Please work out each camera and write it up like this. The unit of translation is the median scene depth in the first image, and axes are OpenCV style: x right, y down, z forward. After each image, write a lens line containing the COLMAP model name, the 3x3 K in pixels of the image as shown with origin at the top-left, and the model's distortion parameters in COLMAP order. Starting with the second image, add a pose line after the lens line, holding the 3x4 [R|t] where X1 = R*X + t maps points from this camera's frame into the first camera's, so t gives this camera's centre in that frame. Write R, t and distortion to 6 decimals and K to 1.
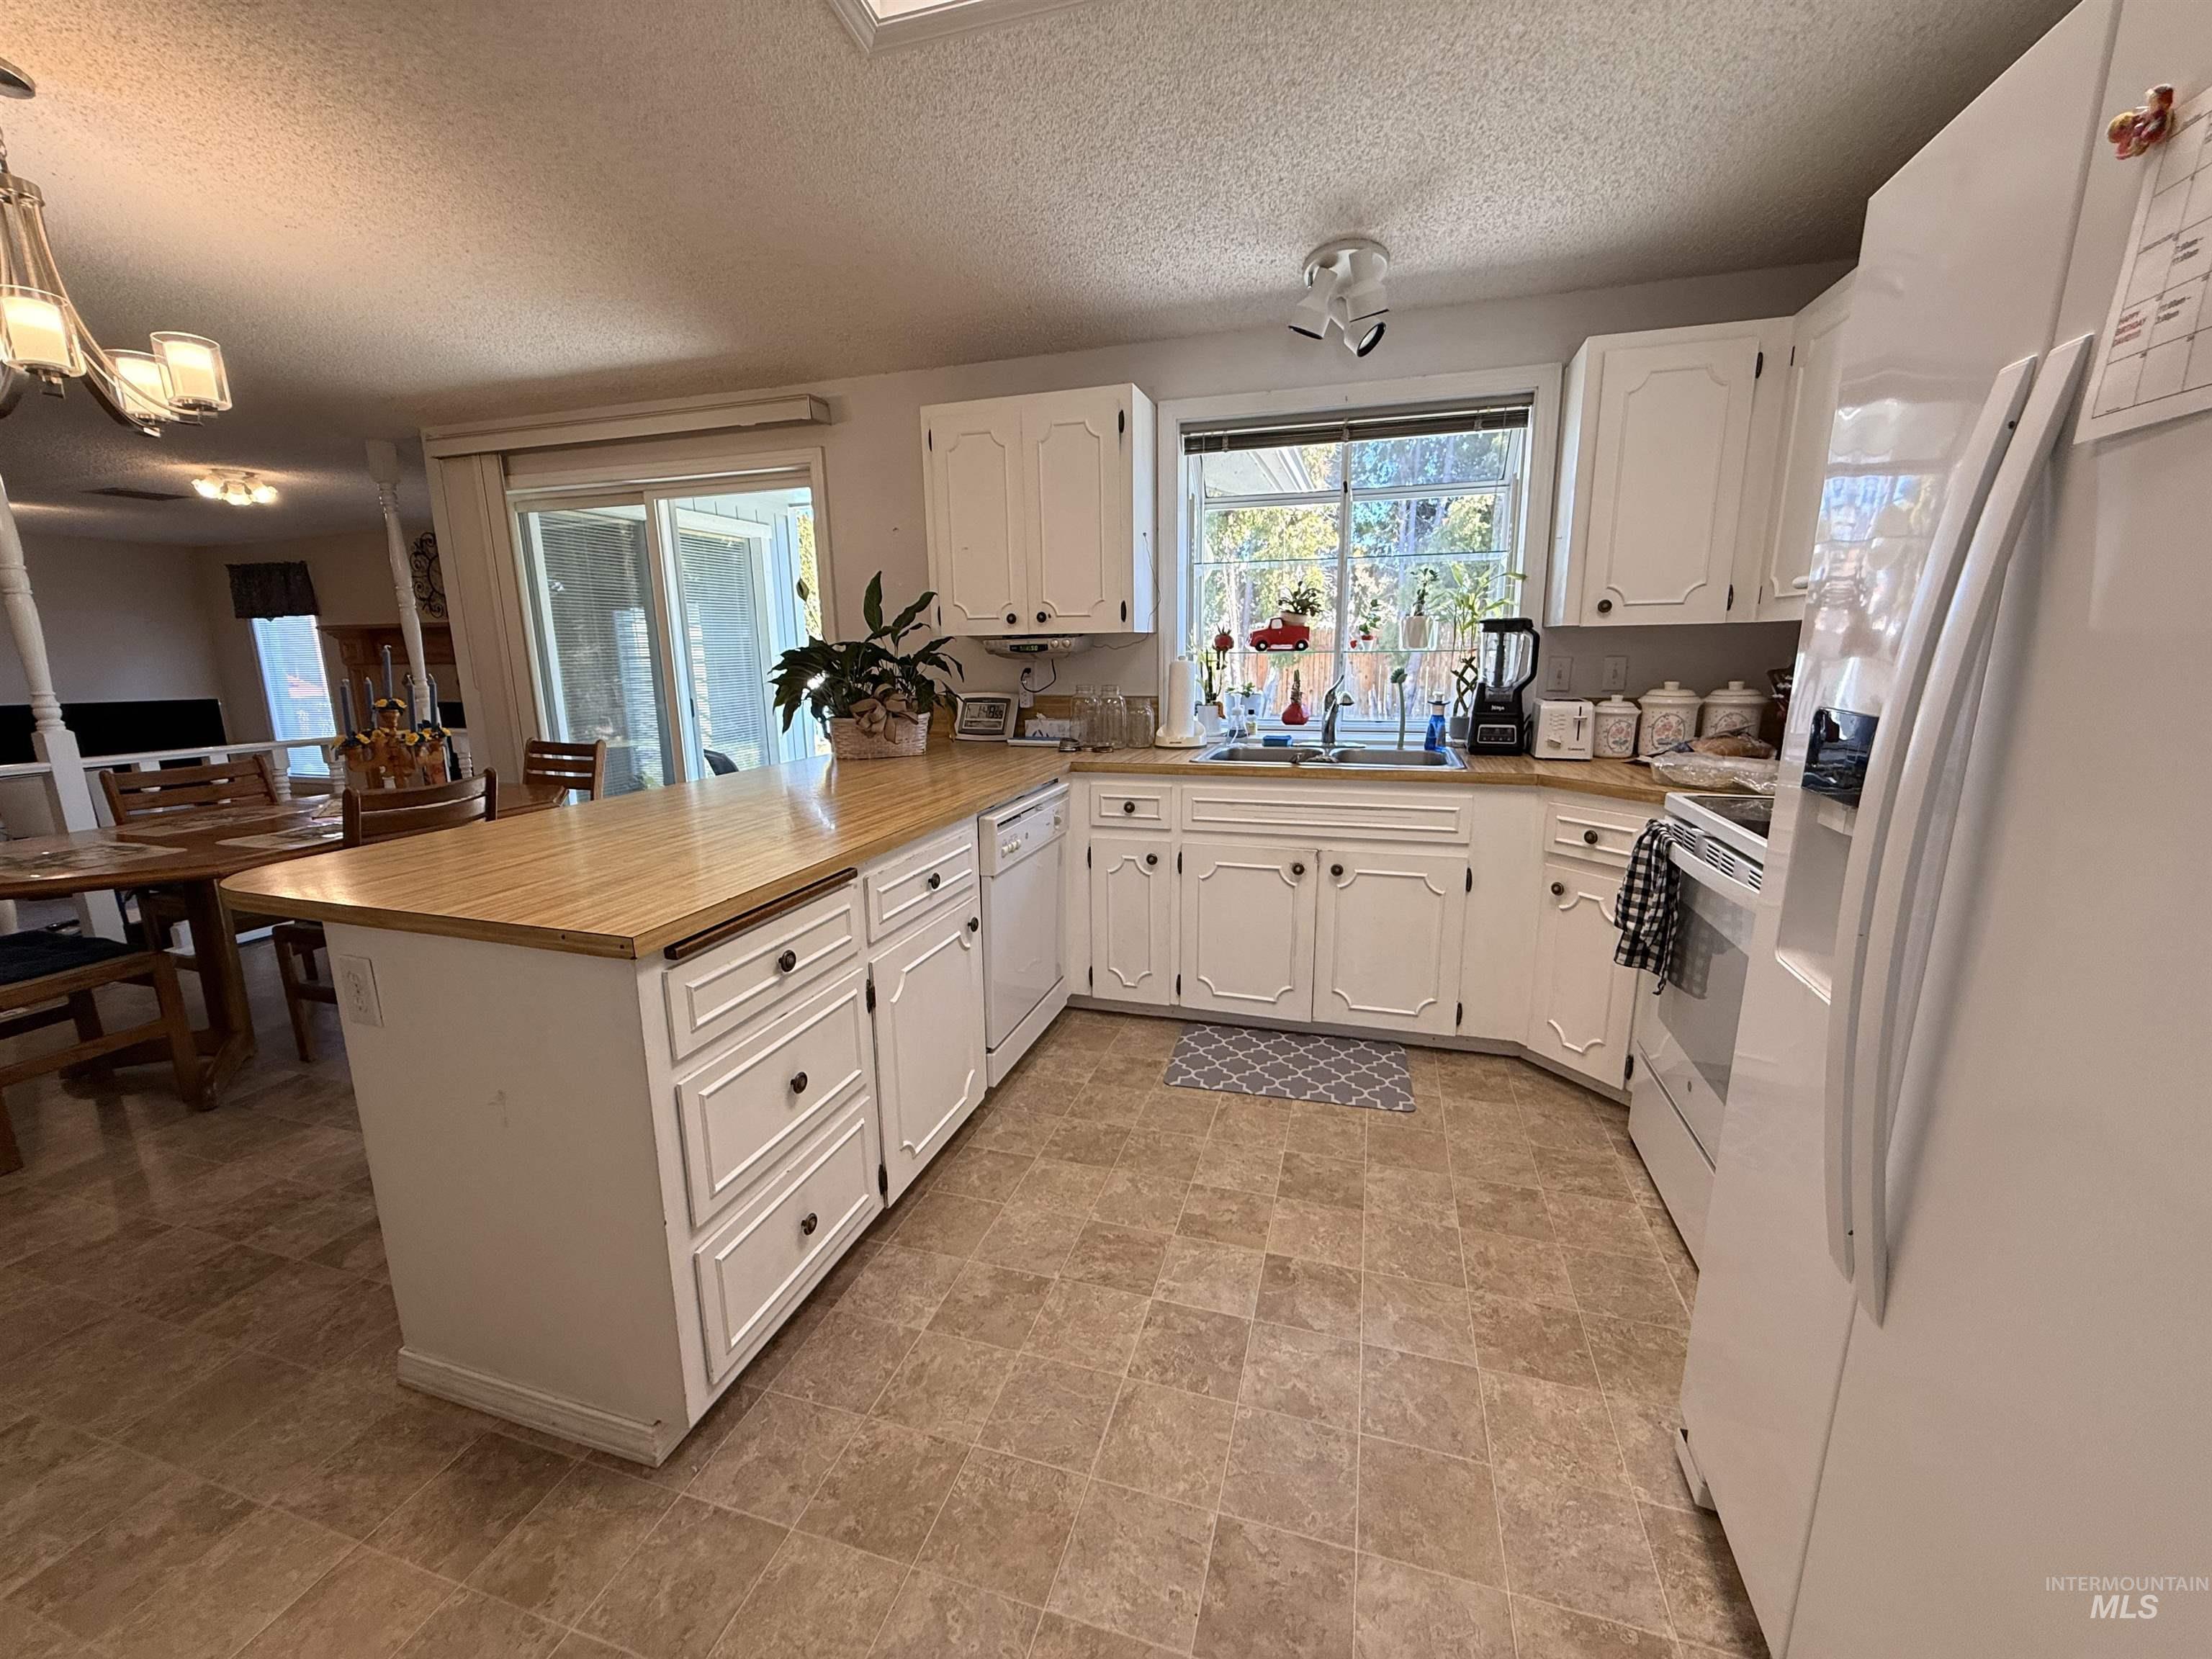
lens RADIAL K [[884.9, 0, 1103.8], [0, 884.9, 829.0], [0, 0, 1]] dist [-0.001853, 0.000098]
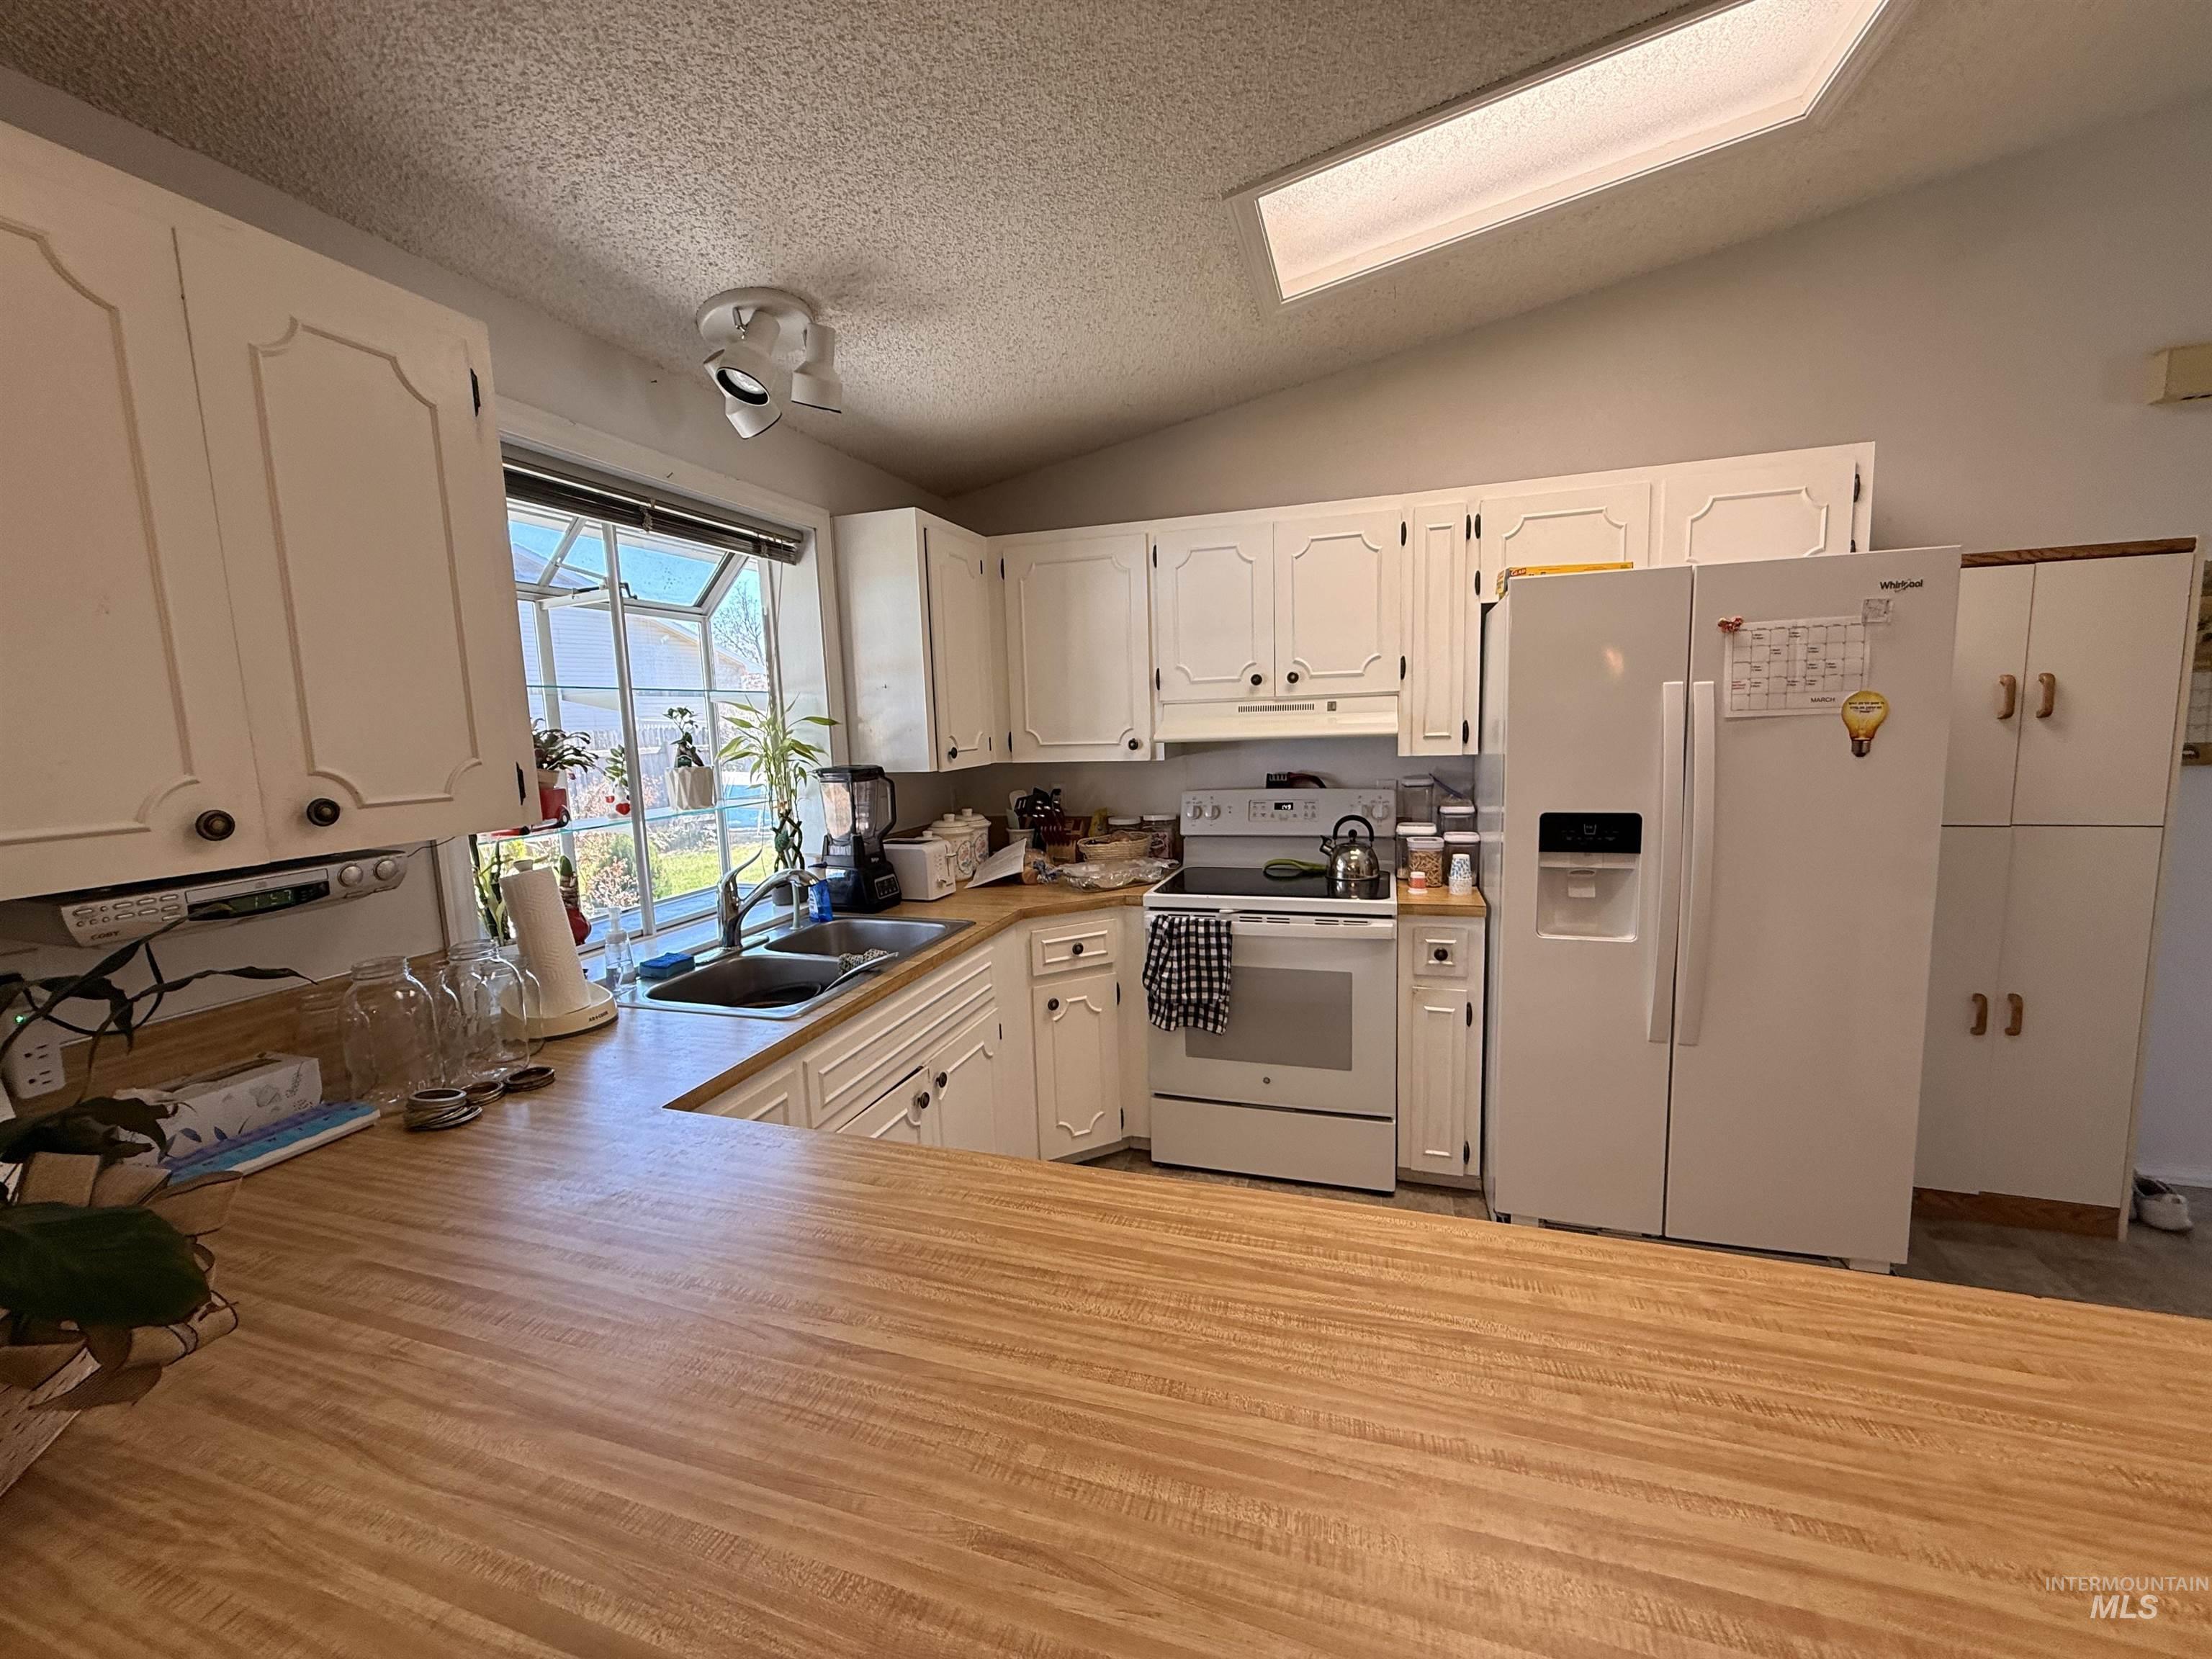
lens RADIAL K [[884.9, 0, 1094.5], [0, 884.9, 825.2], [0, 0, 1]] dist [-0.001853, 0.000098]
pose [[0.018192, -0.109461, 0.993825, -0.488216], [0.236642, 0.966219, 0.102088, -0.217437], [-0.971426, 0.233324, 0.043481, 0.744035]]
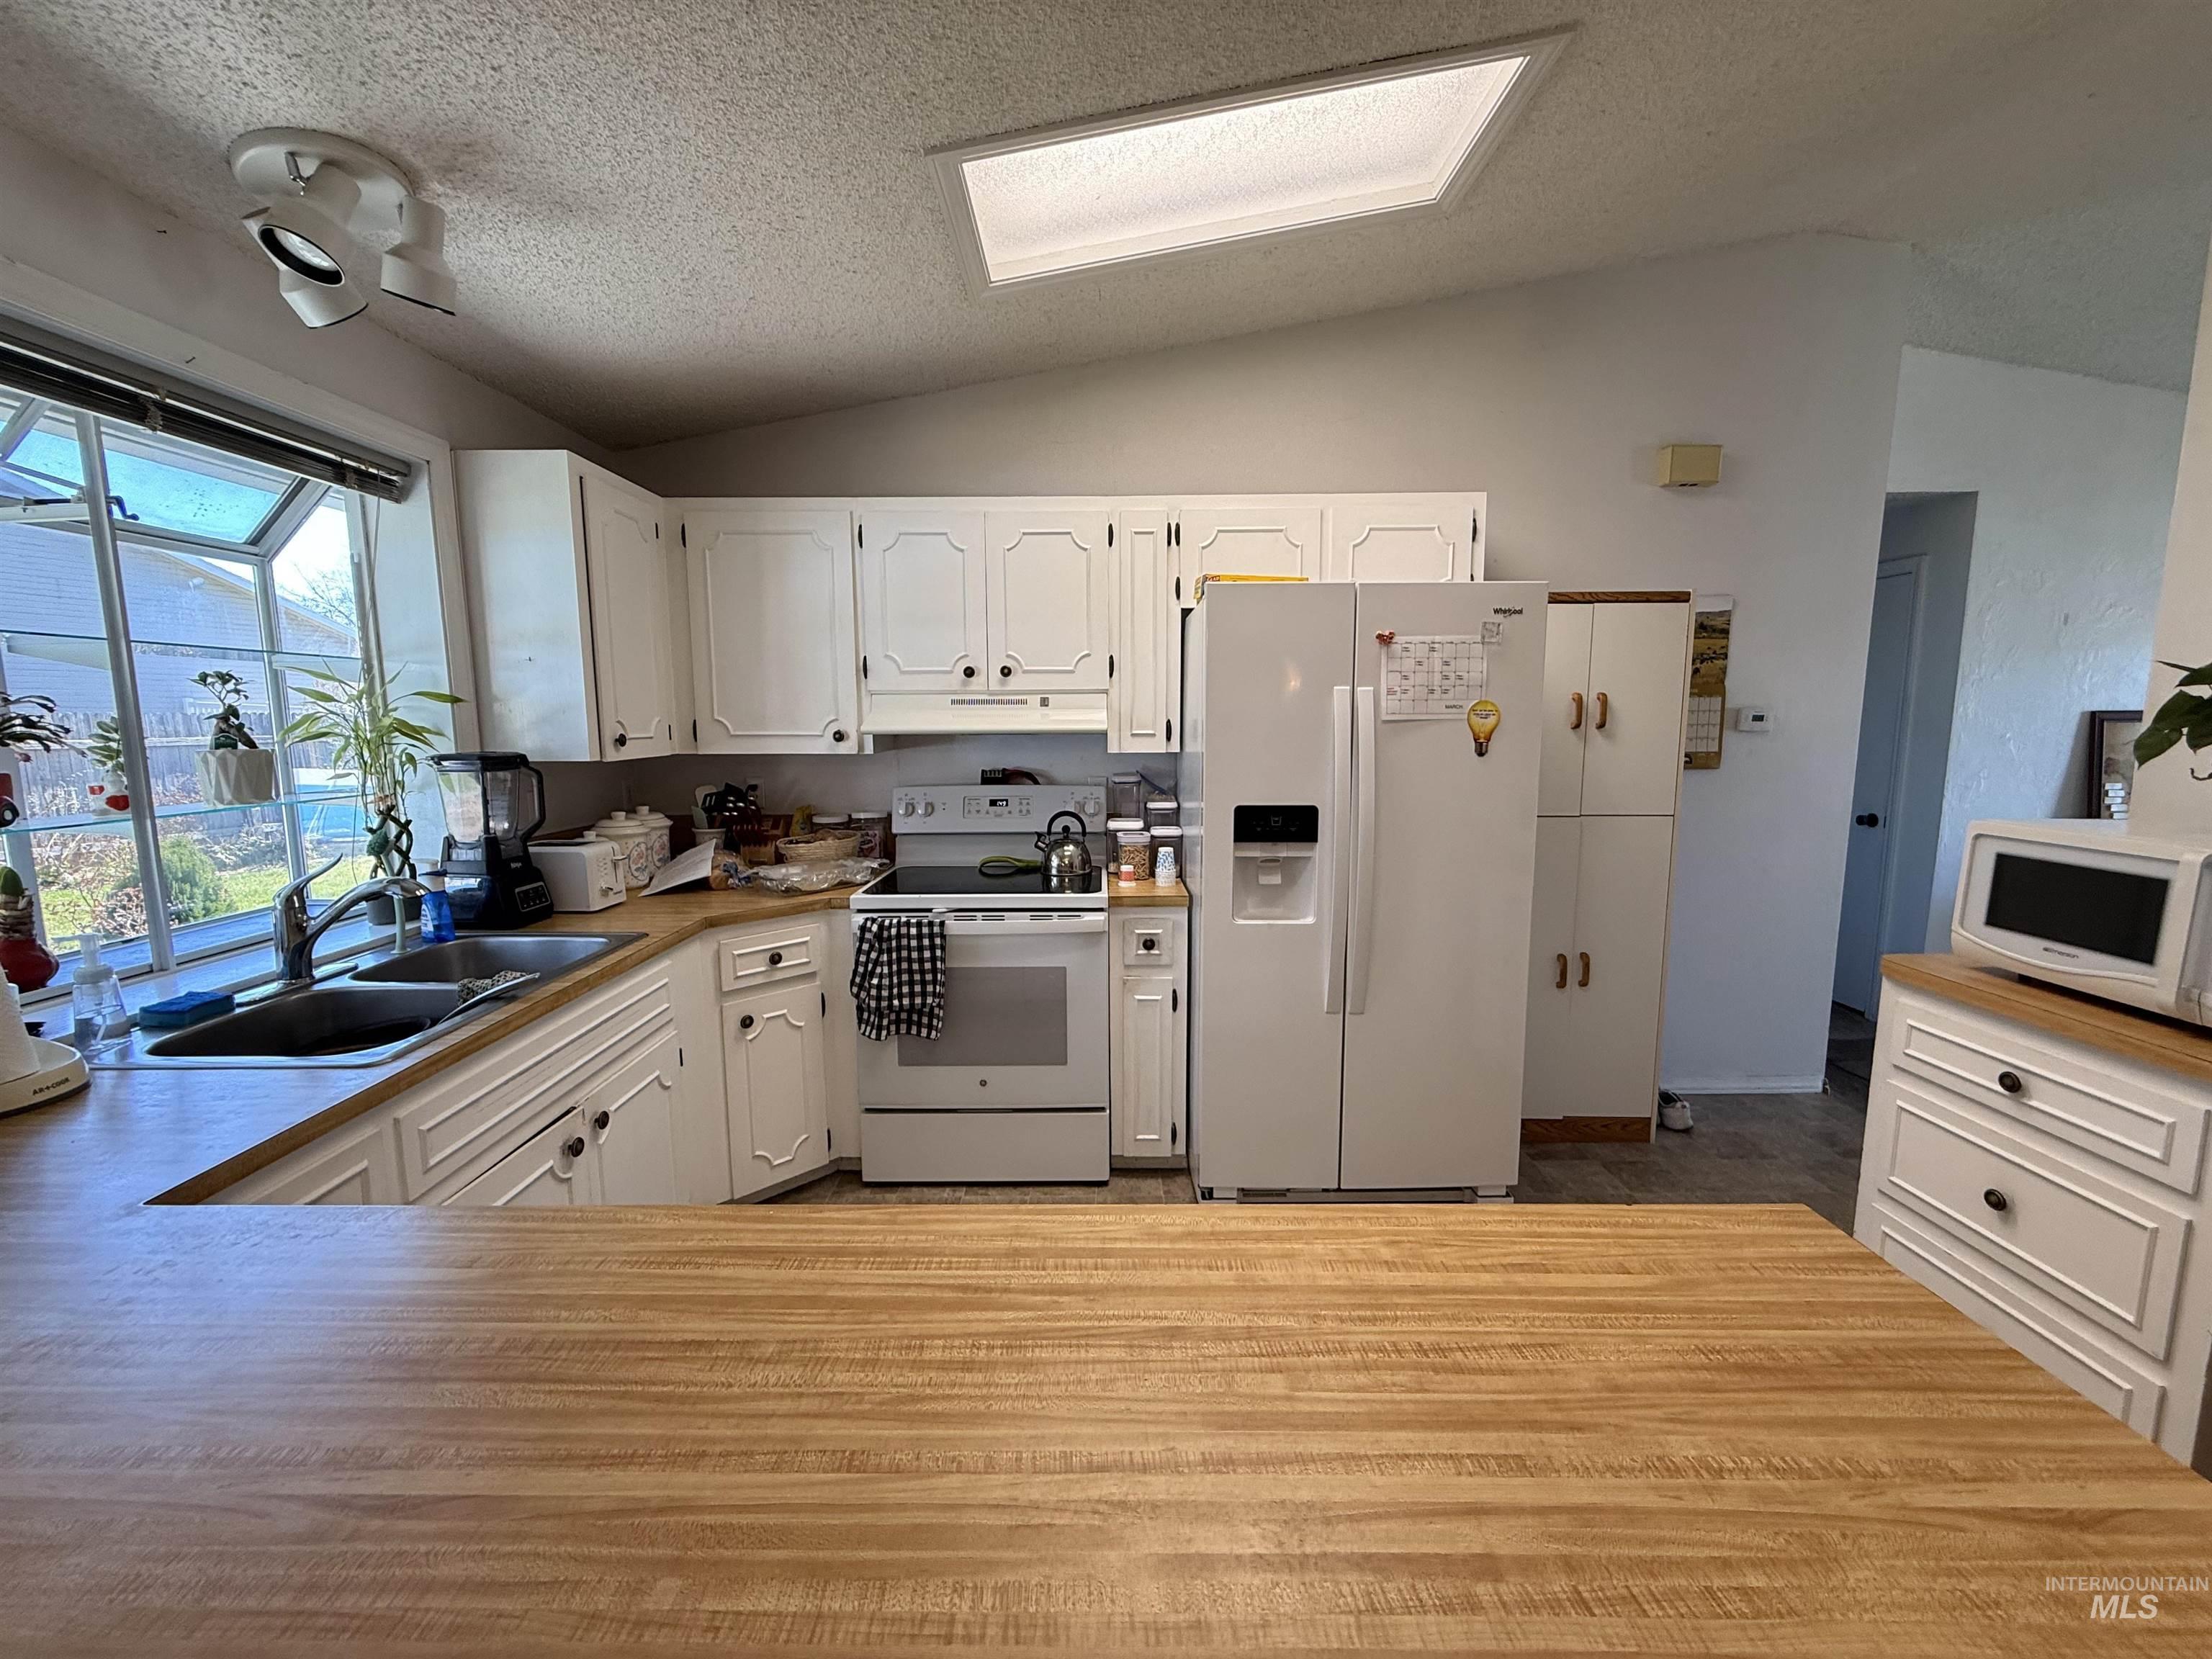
lens RADIAL K [[884.9, 0, 1099.1], [0, 884.9, 826.3], [0, 0, 1]] dist [-0.001853, 0.000098]
pose [[-0.293726, -0.103625, 0.950256, -0.456465], [0.203051, 0.964655, 0.167959, -0.201176], [-0.934075, 0.242284, -0.262303, 0.733803]]
